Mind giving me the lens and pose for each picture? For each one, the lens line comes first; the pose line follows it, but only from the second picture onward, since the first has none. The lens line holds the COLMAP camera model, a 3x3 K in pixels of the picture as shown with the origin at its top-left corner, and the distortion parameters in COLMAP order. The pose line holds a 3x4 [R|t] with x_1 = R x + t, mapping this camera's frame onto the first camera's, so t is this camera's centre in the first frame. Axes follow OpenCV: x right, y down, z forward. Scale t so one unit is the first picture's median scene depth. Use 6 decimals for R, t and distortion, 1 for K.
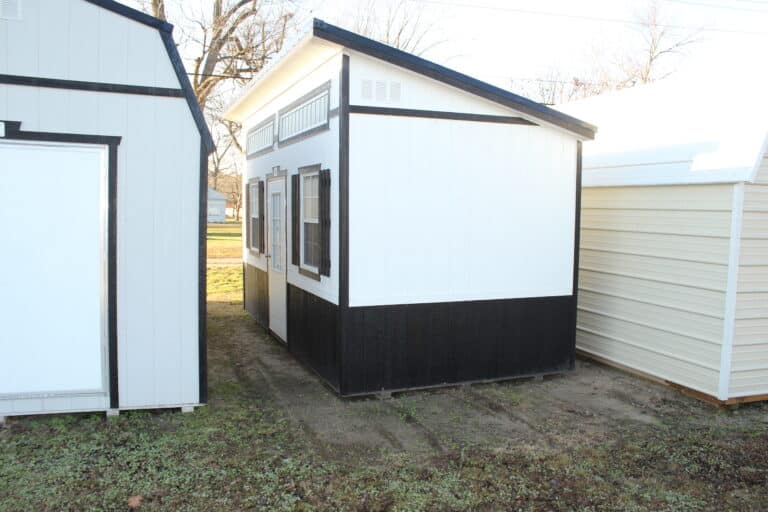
lens RADIAL K [[645.8, 0, 380.7], [0, 645.8, 274.3], [0, 0, 1]] dist [-0.150327, 0.136739]
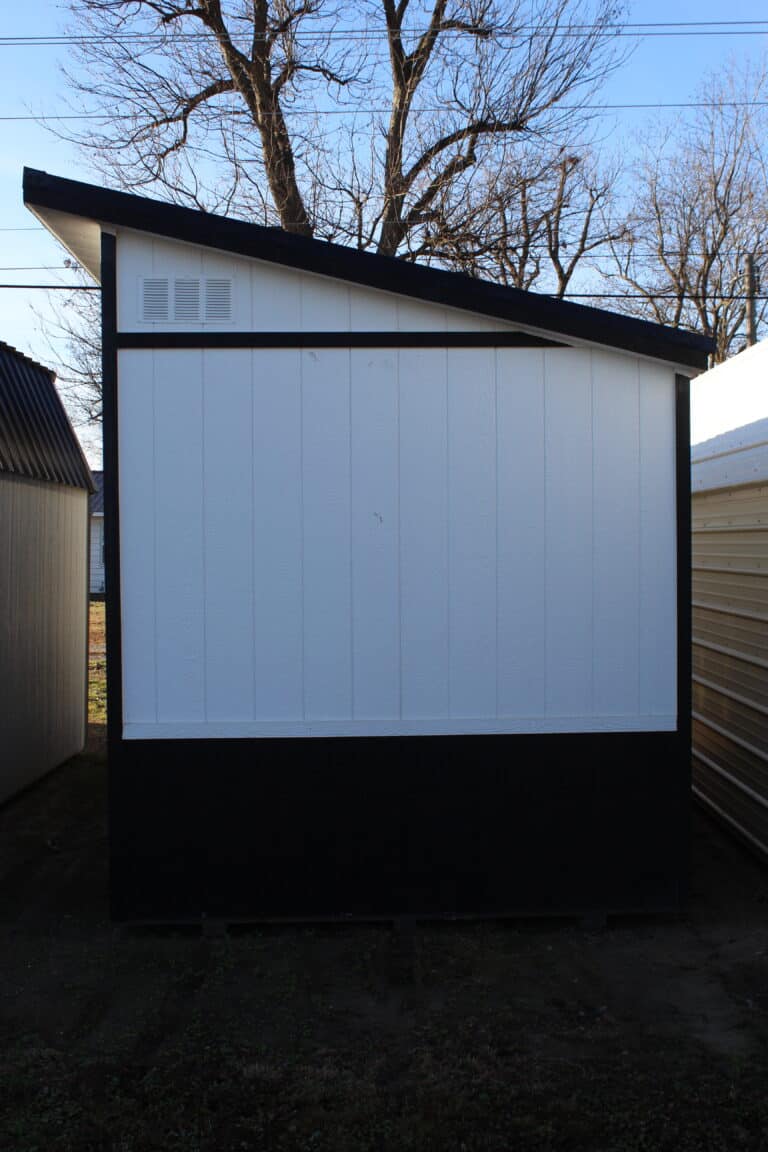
lens RADIAL K [[1299.7, 0, 384.0], [0, 1299.7, 576.0], [0, 0, 1]] dist [-0.058925, -0.001320]
pose [[0.950528, -0.004448, -0.310606, 0.432414], [-0.020061, 0.996931, -0.075668, -0.002414], [0.309990, 0.078156, 0.947522, 0.111893]]
